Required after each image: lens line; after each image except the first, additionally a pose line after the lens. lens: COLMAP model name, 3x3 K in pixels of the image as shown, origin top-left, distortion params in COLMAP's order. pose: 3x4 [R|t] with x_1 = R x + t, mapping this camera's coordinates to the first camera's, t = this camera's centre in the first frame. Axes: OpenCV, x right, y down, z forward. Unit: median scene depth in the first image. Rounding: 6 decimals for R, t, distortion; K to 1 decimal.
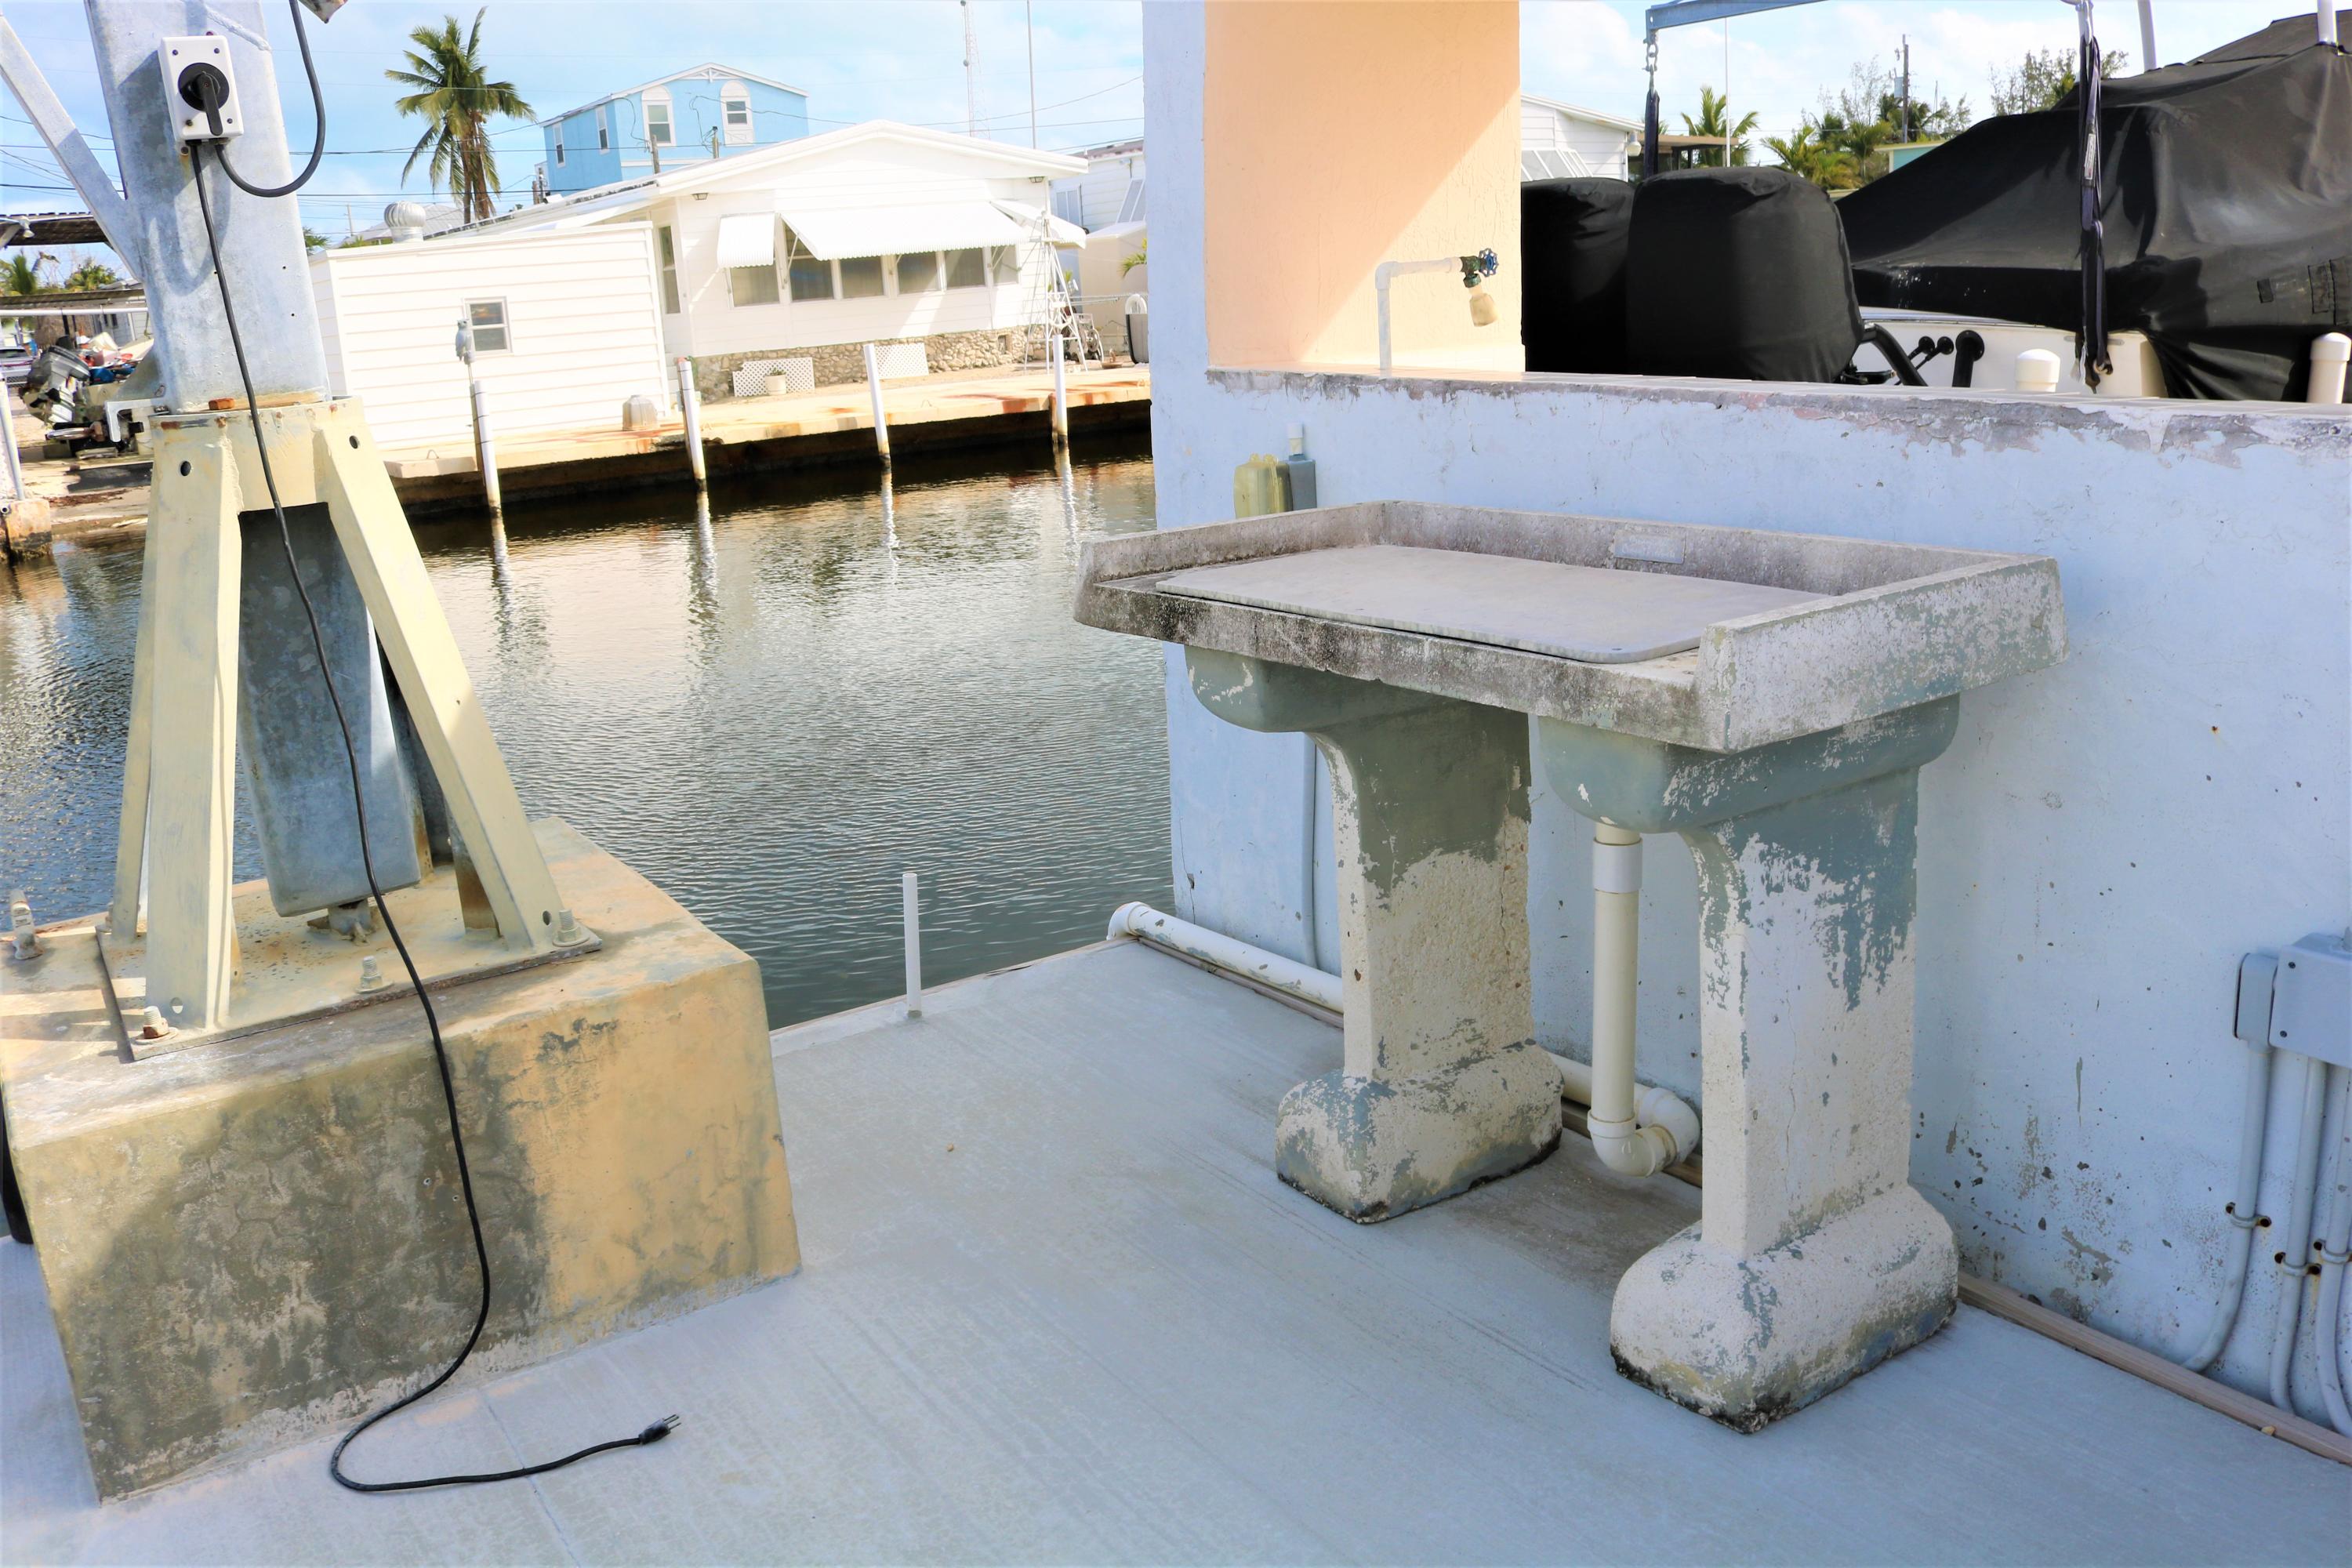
lens RADIAL K [[1955.8, 0, 1186.1], [0, 1955.8, 764.8], [0, 0, 1]] dist [-0.158703, 0.135415]
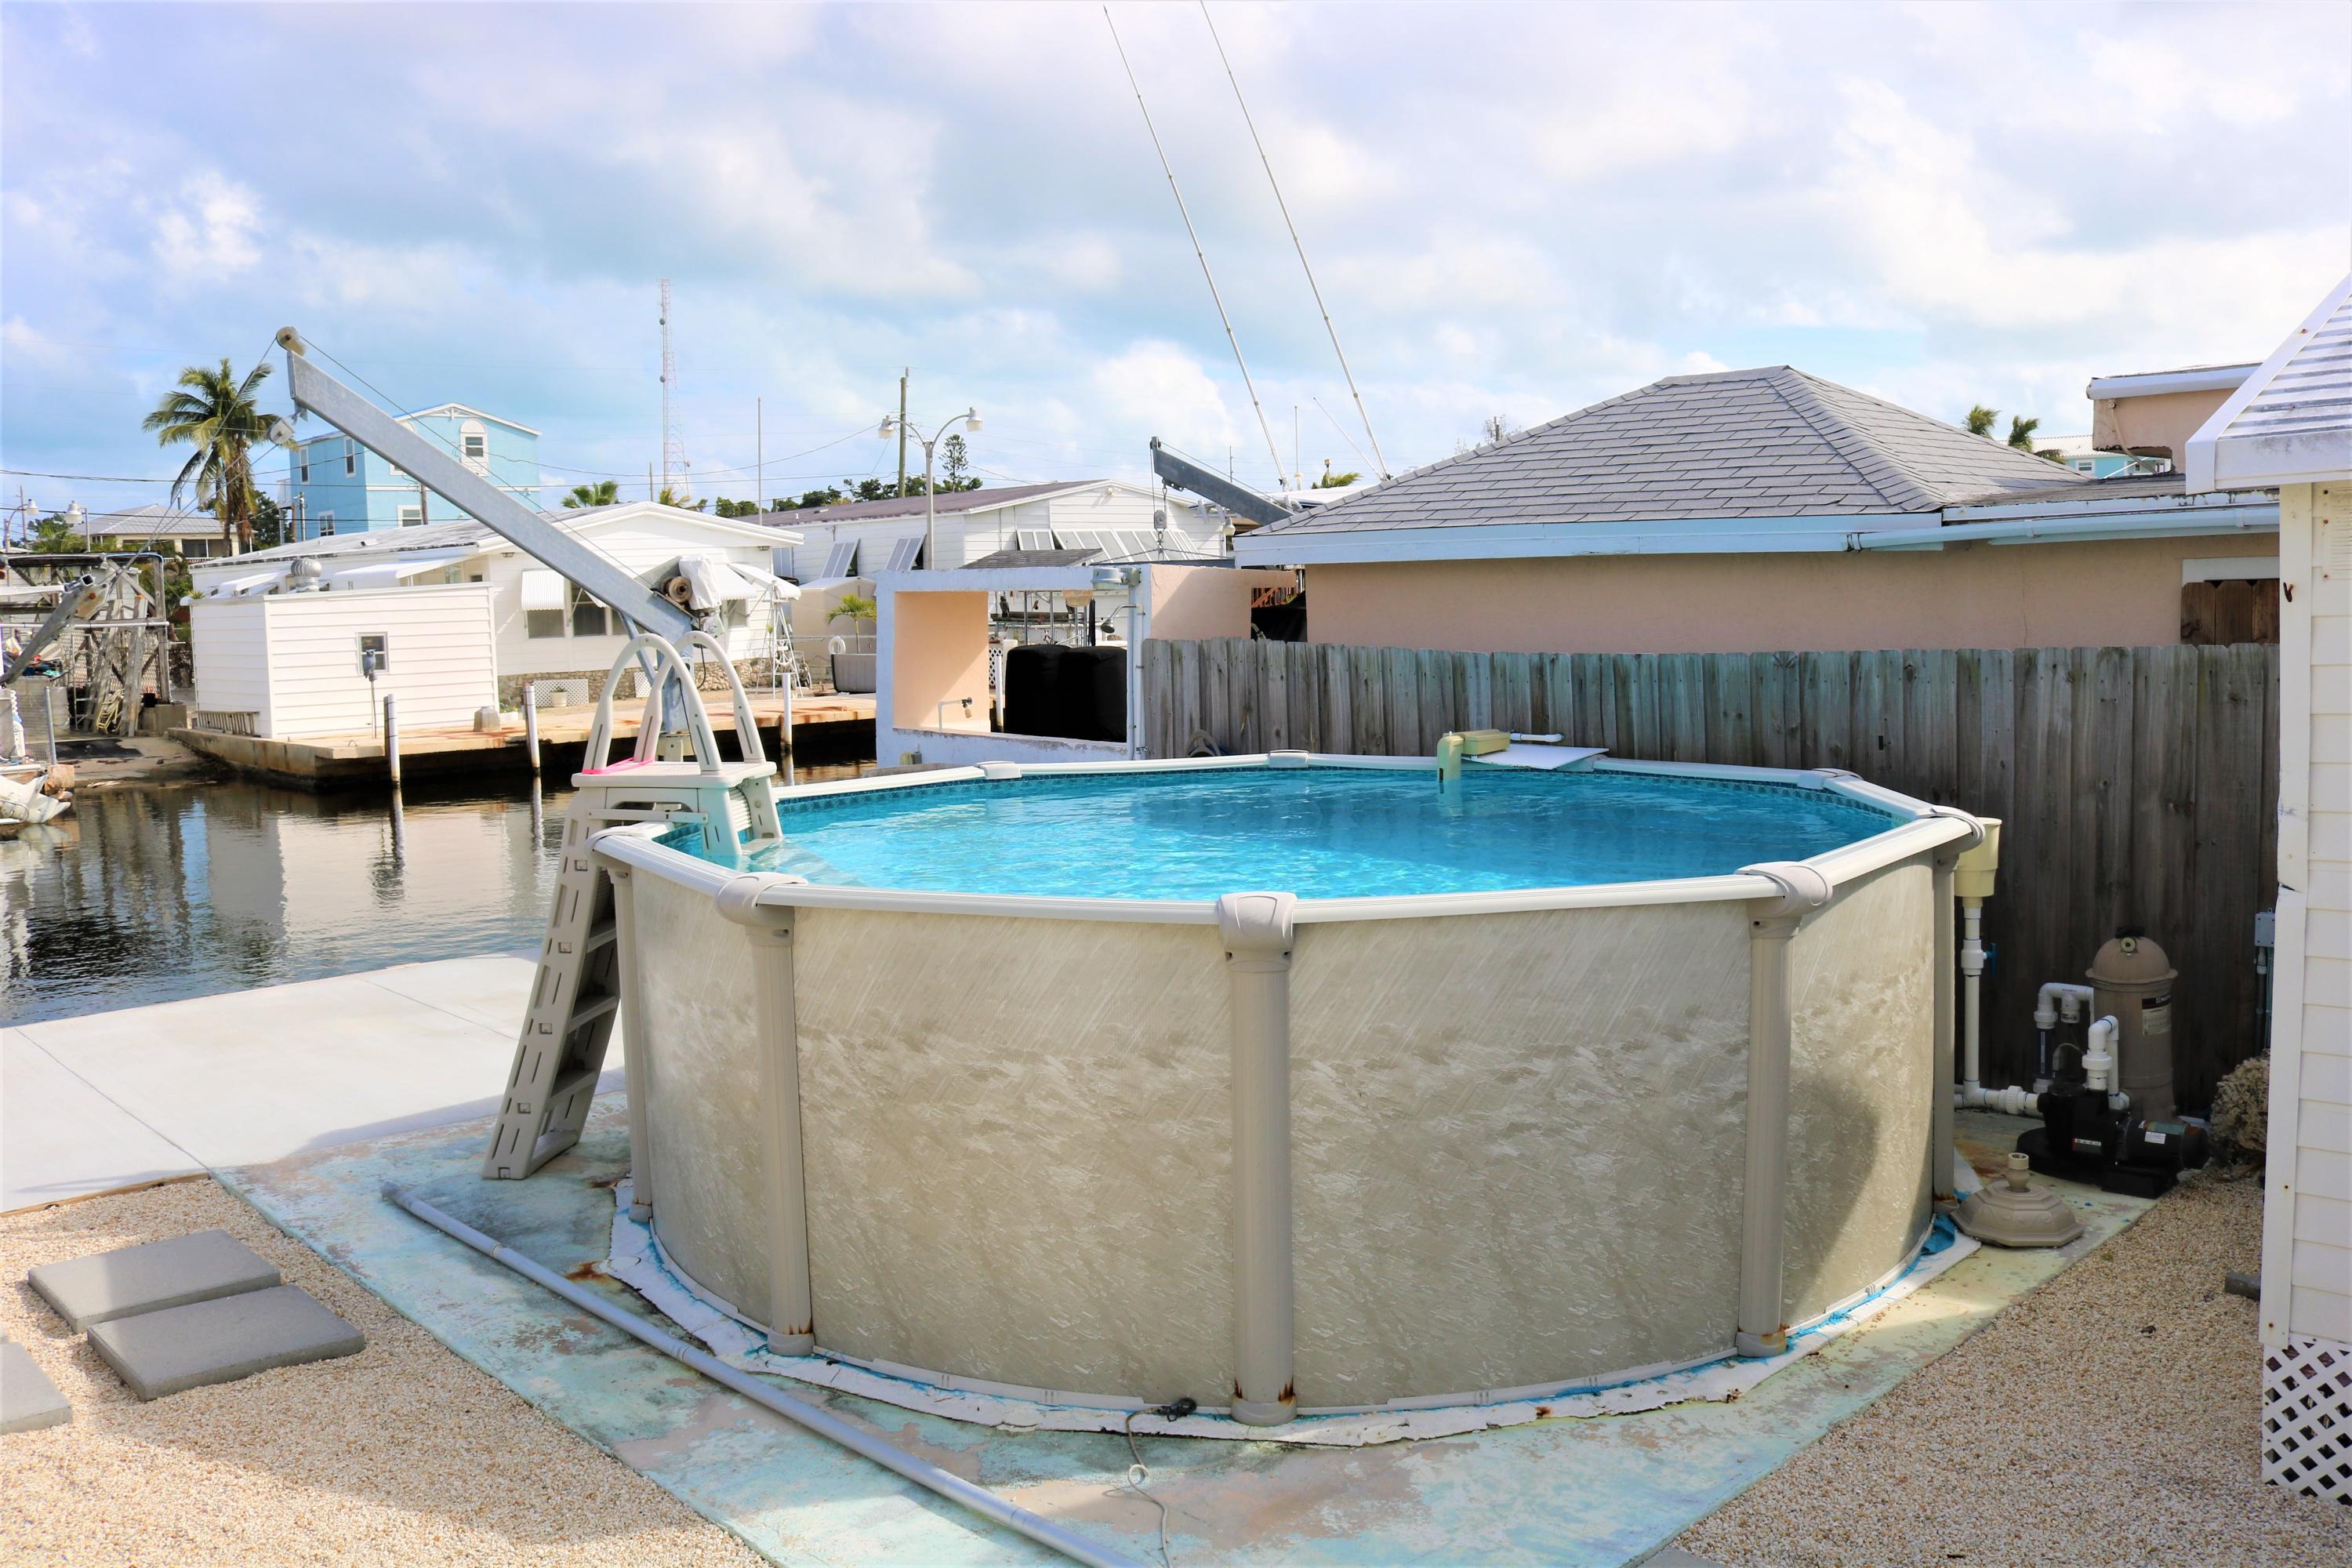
lens RADIAL K [[1955.8, 0, 1186.1], [0, 1955.8, 764.8], [0, 0, 1]] dist [-0.158703, 0.135415]
pose [[0.986618, 0.021480, 0.161625, -0.004728], [0.004591, 0.987231, -0.159226, 0.057156], [-0.162982, 0.157838, 0.973922, -0.335467]]
